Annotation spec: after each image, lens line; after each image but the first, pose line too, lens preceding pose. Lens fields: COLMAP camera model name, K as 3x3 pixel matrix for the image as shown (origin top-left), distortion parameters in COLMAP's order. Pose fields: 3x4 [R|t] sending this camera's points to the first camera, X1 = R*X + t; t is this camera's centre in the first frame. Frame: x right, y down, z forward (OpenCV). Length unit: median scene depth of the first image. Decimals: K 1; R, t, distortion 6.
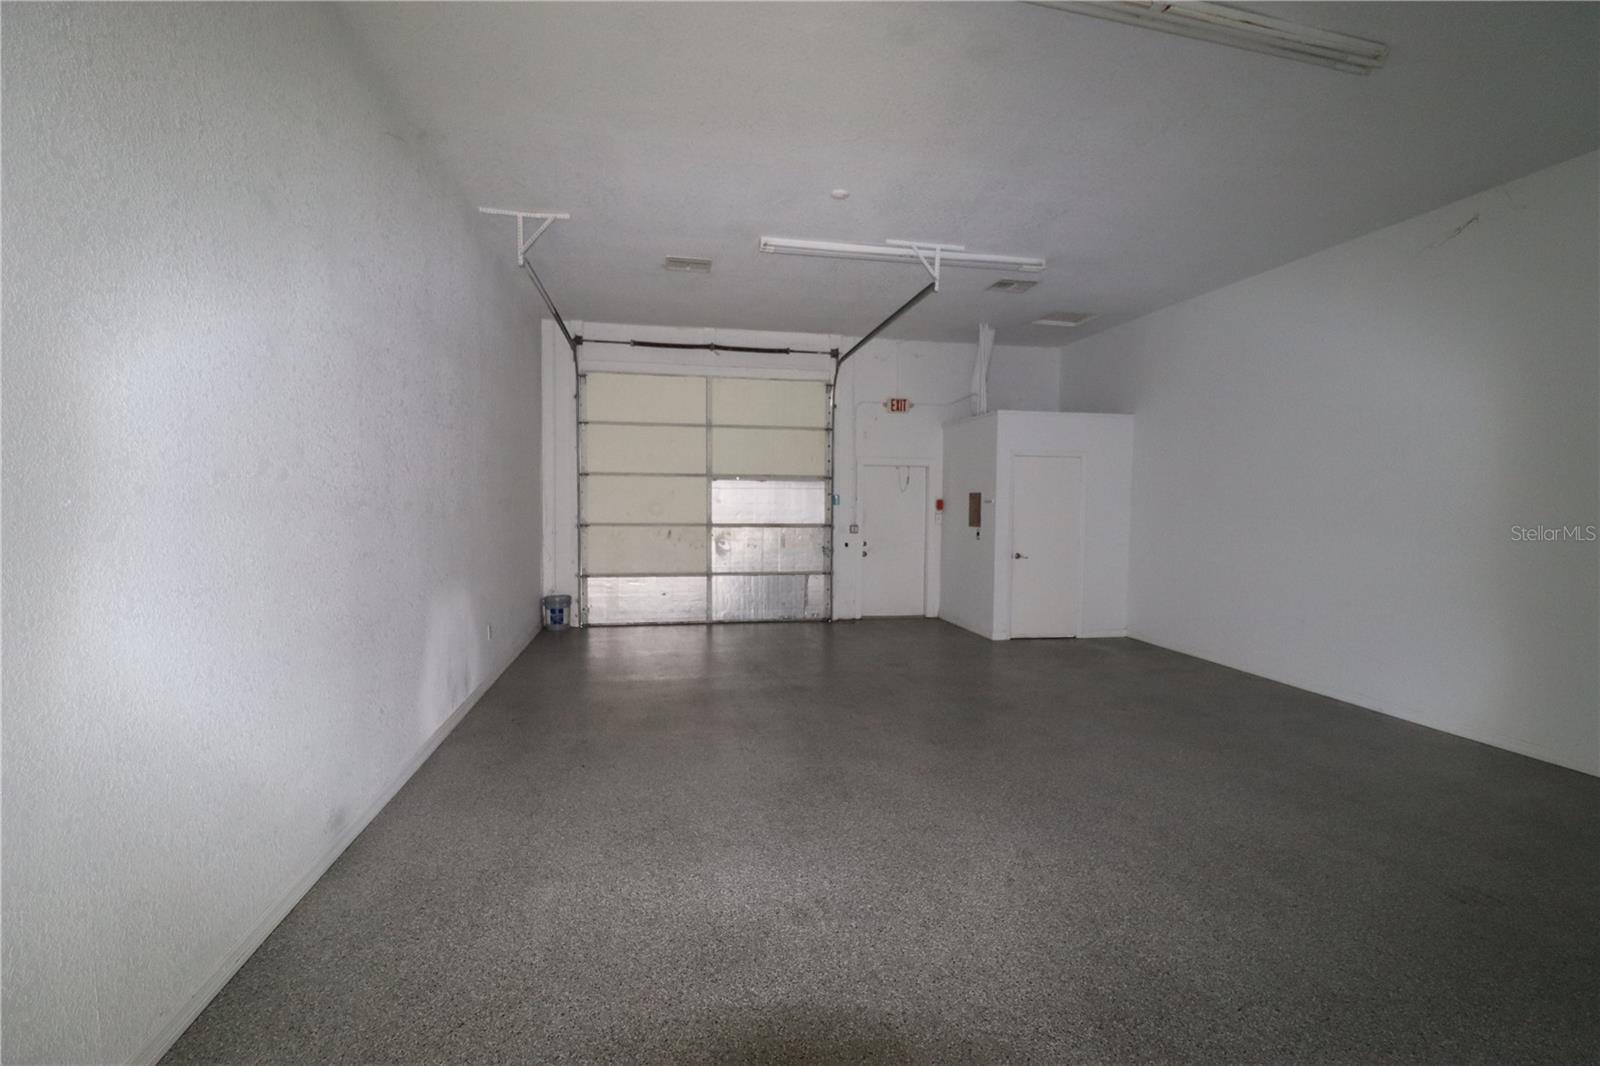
lens RADIAL K [[746.5, 0, 804.5], [0, 746.5, 538.1], [0, 0, 1]] dist [-0.009658, -0.002875]
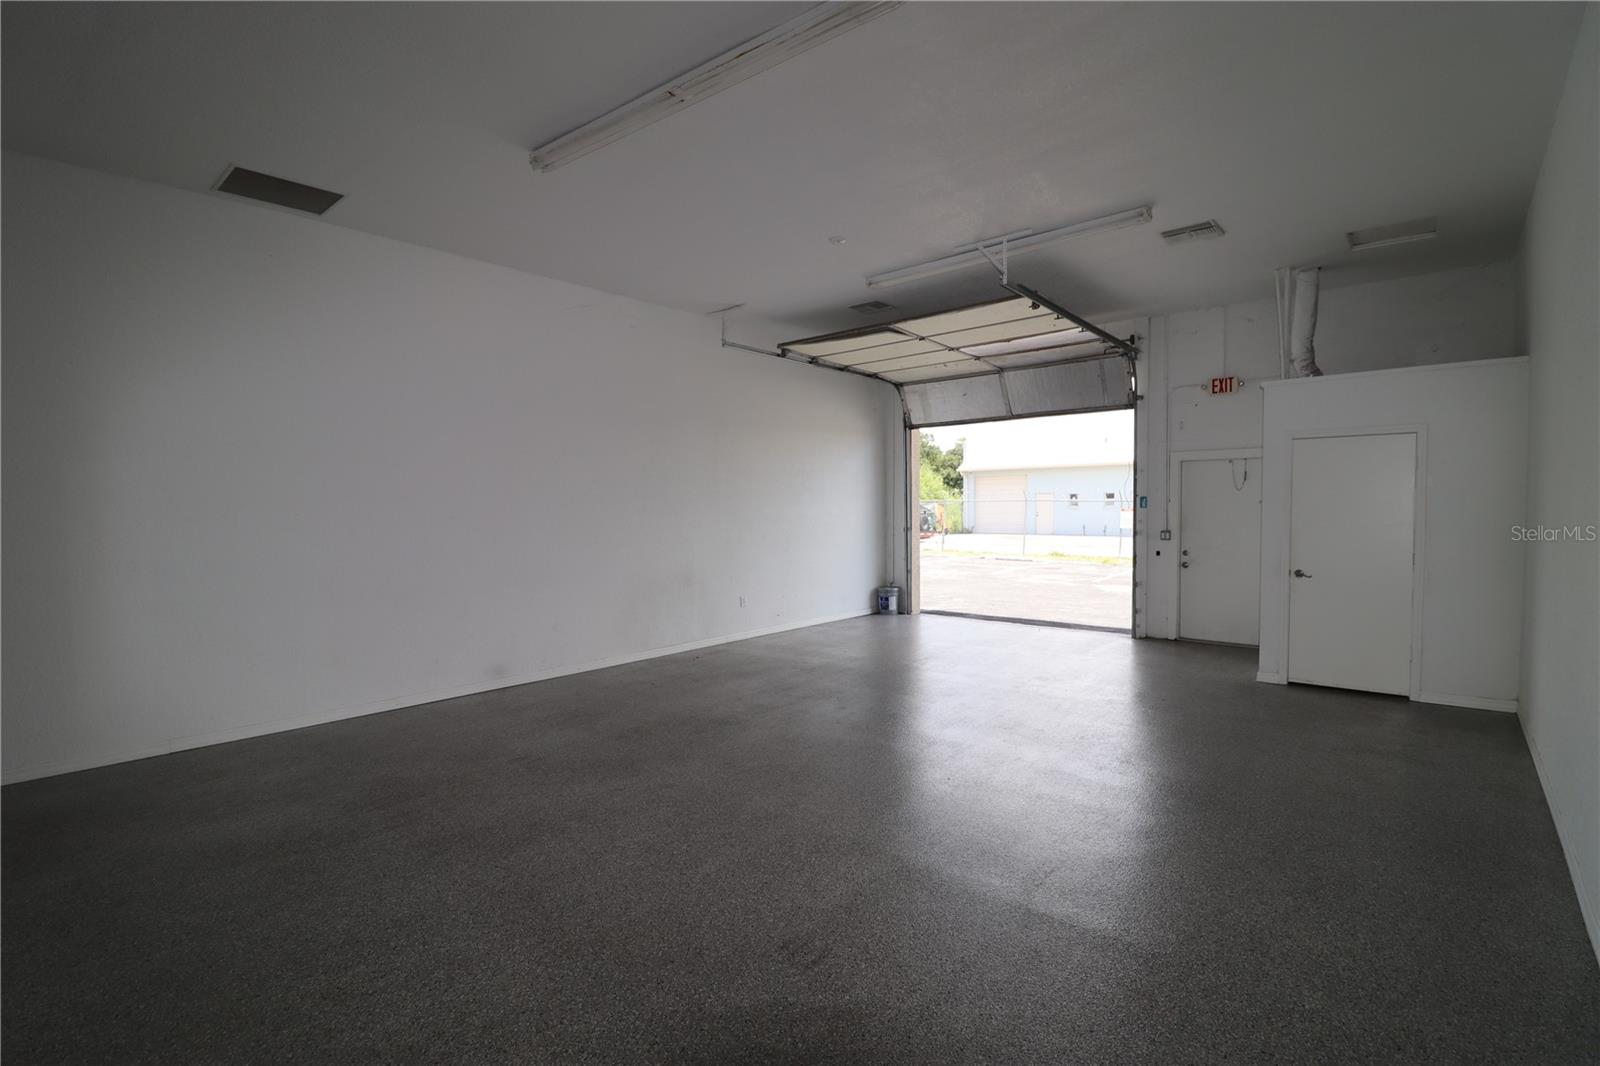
lens RADIAL K [[746.5, 0, 810.2], [0, 746.5, 545.1], [0, 0, 1]] dist [-0.009658, -0.002875]
pose [[0.617406, 0.025065, -0.786245, 0.512639], [-0.022500, 0.999646, 0.014199, -0.003786], [0.786323, 0.008924, 0.617751, 0.143549]]
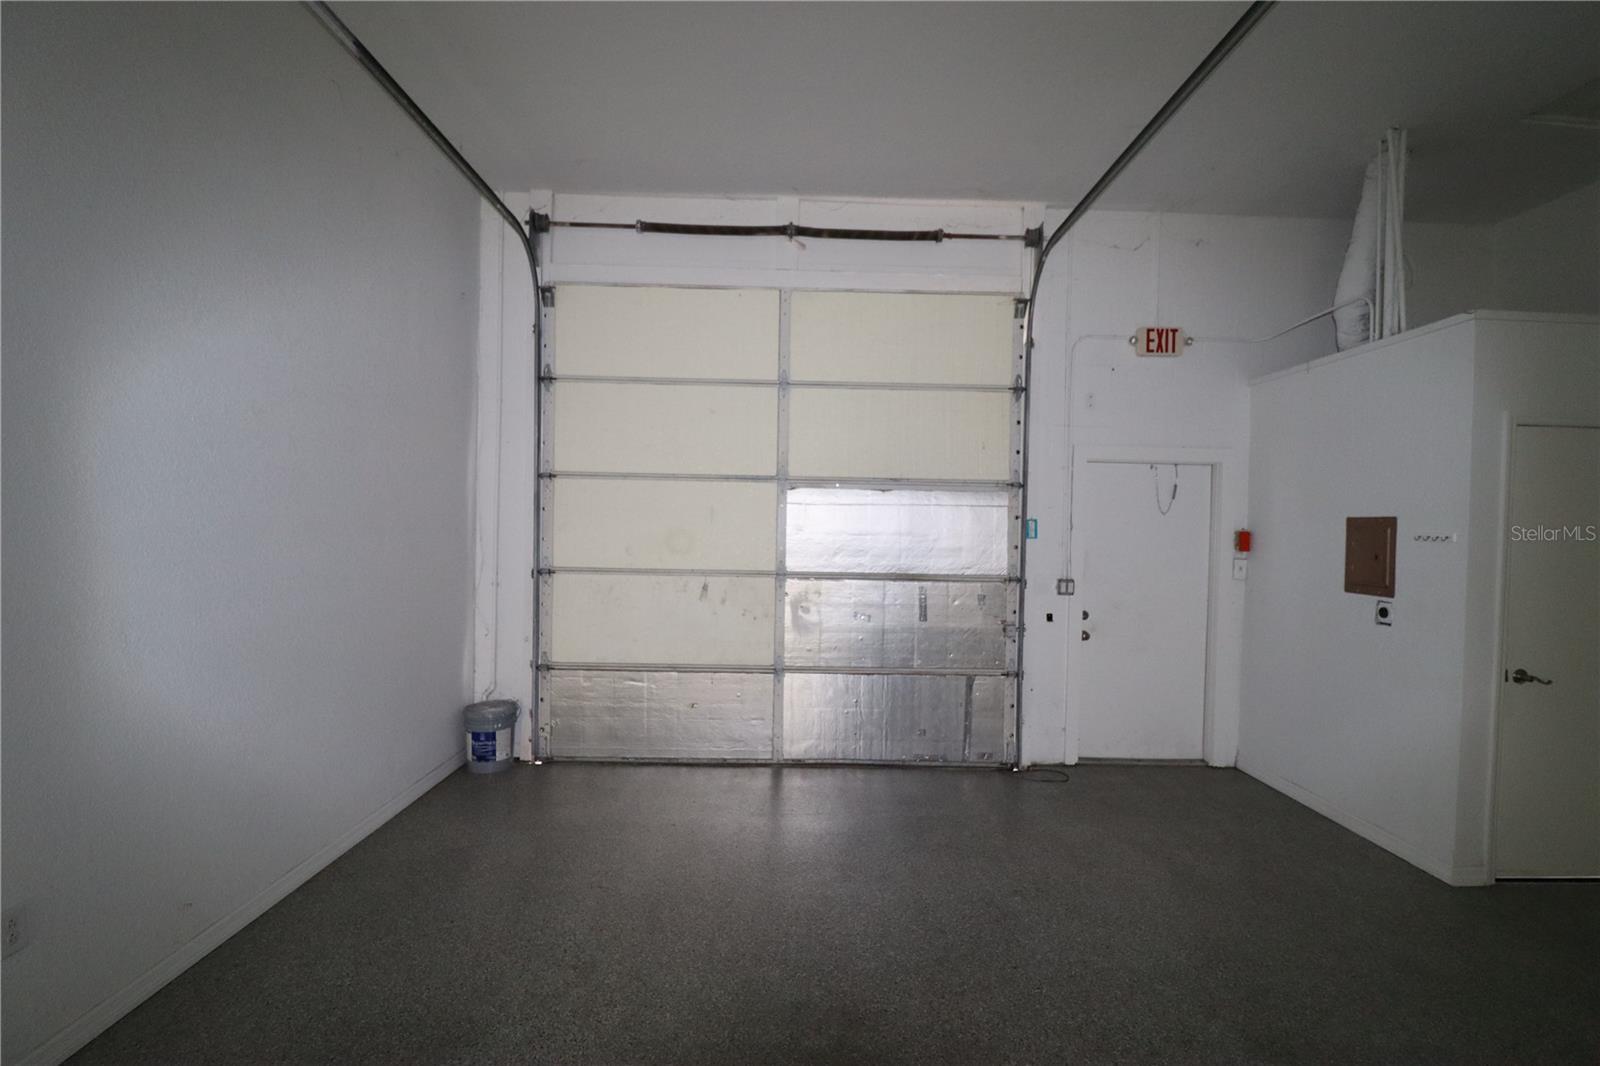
lens RADIAL K [[746.5, 0, 797.2], [0, 746.5, 535.1], [0, 0, 1]] dist [-0.009658, -0.002875]
pose [[0.984415, 0.014340, -0.175278, -0.025639], [-0.019901, 0.999352, -0.030009, -0.029418], [0.174734, 0.033029, 0.984061, 0.489258]]
